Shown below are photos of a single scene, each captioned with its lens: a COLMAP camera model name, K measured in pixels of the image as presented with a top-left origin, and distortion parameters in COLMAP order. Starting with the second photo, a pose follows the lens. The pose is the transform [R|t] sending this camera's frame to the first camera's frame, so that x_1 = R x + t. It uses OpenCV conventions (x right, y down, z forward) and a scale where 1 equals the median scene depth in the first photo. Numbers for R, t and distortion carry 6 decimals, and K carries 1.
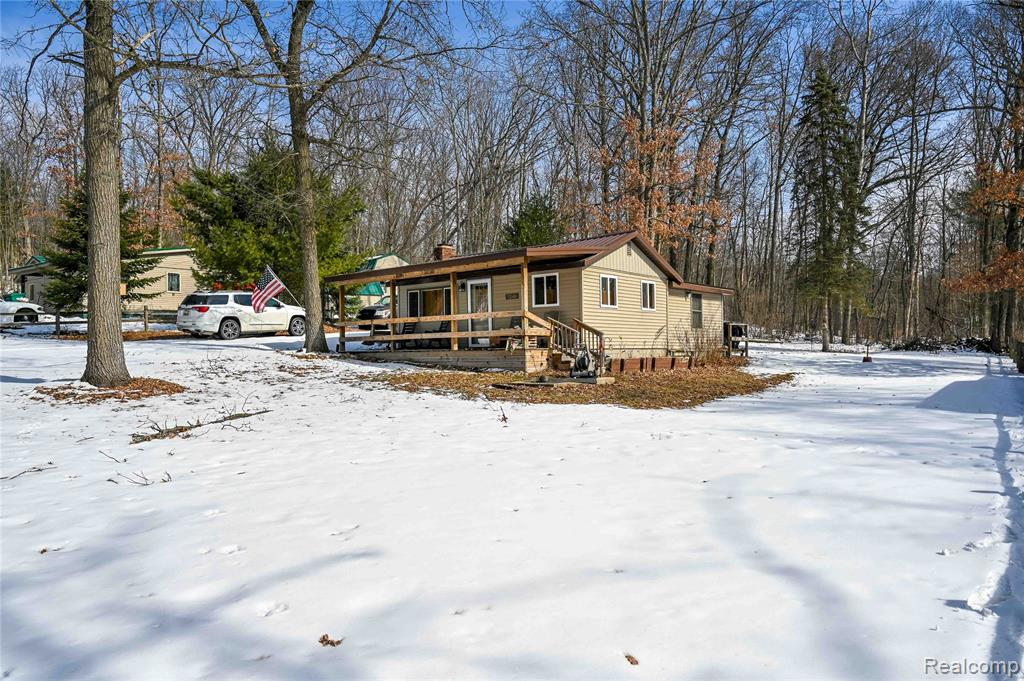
lens RADIAL K [[667.3, 0, 512.0], [0, 667.3, 340.5], [0, 0, 1]] dist [-0.000729, -0.000576]
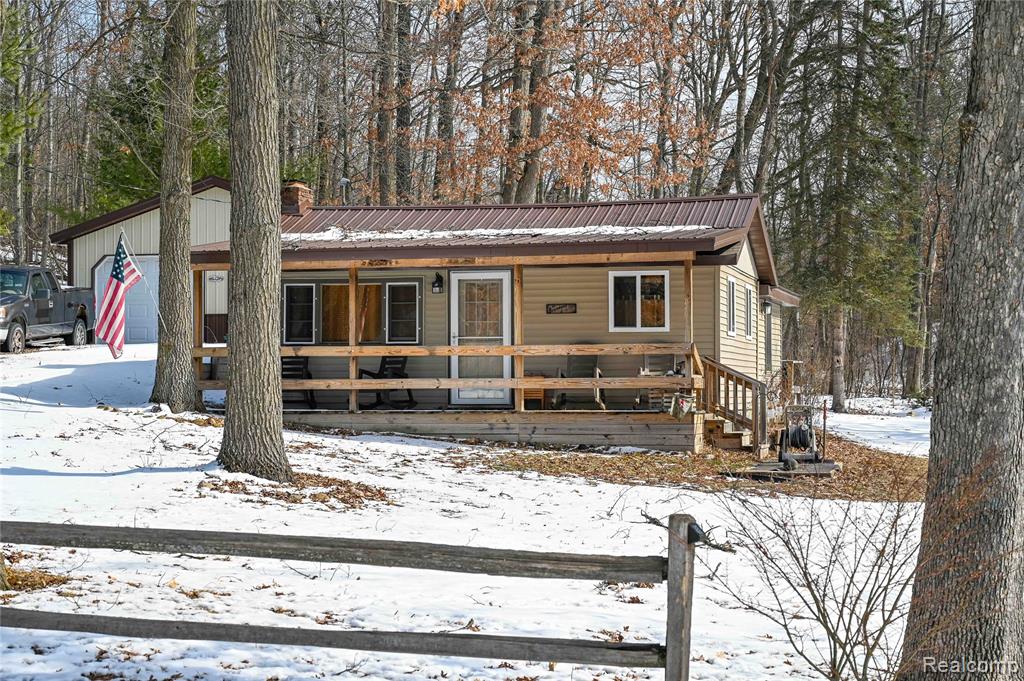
lens RADIAL K [[1831.9, 0, 512.0], [0, 1831.9, 340.5], [0, 0, 1]] dist [-0.034895, 0.060295]
pose [[0.902022, 0.024263, 0.431009, -0.649081], [-0.018165, 0.999668, -0.018258, -0.014107], [-0.431309, 0.008639, 0.902163, -0.279887]]
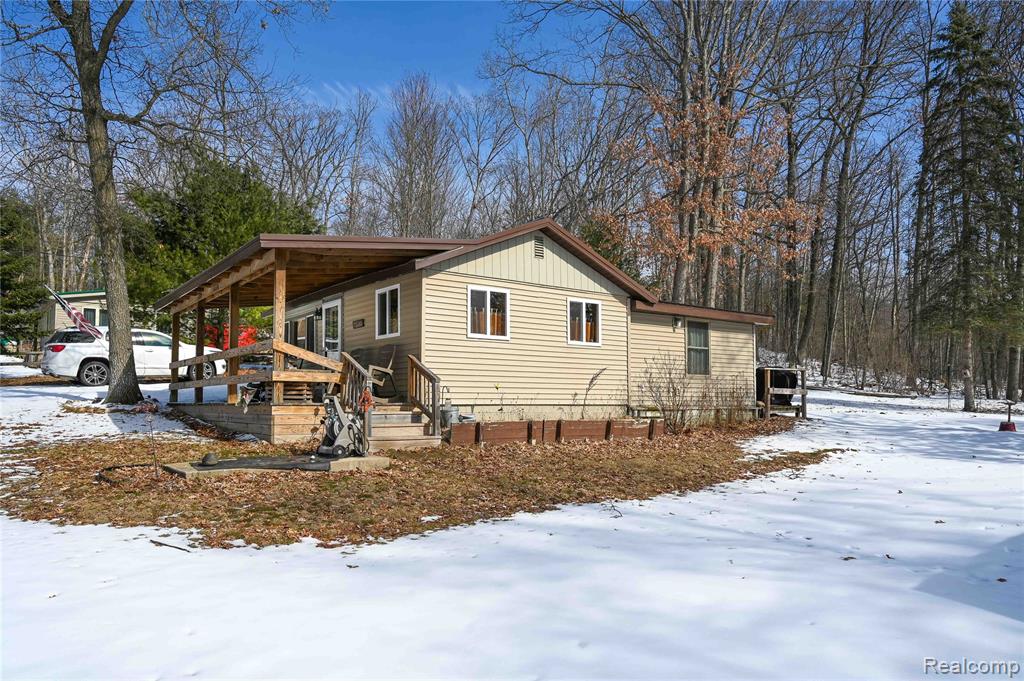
lens RADIAL K [[687.6, 0, 513.0], [0, 687.6, 368.1], [0, 0, 1]] dist [-0.001682, 0.000415]
pose [[0.975601, 0.001530, -0.219547, 0.298660], [-0.008742, 0.999454, -0.031879, -0.001592], [0.219379, 0.033020, 0.975081, 0.364664]]
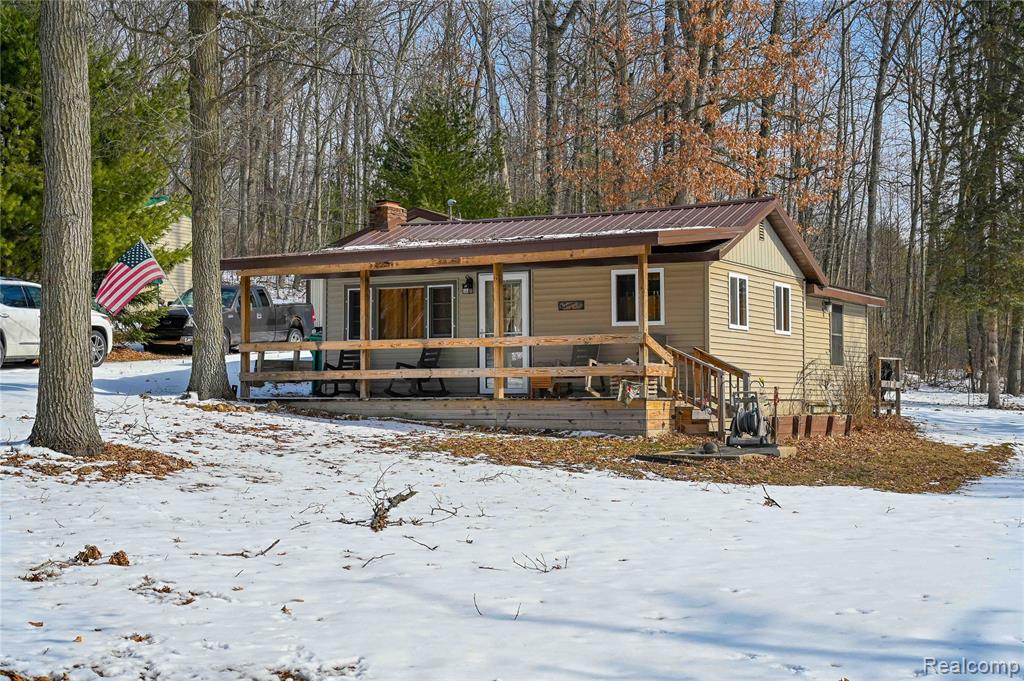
lens RADIAL K [[1466.5, 0, 512.0], [0, 1466.5, 340.5], [0, 0, 1]] dist [0.005223, -0.068883]
pose [[0.981097, 0.019281, 0.192555, -0.287615], [-0.014457, 0.999546, -0.026423, -0.002435], [-0.192977, 0.023139, 0.980930, -0.217871]]
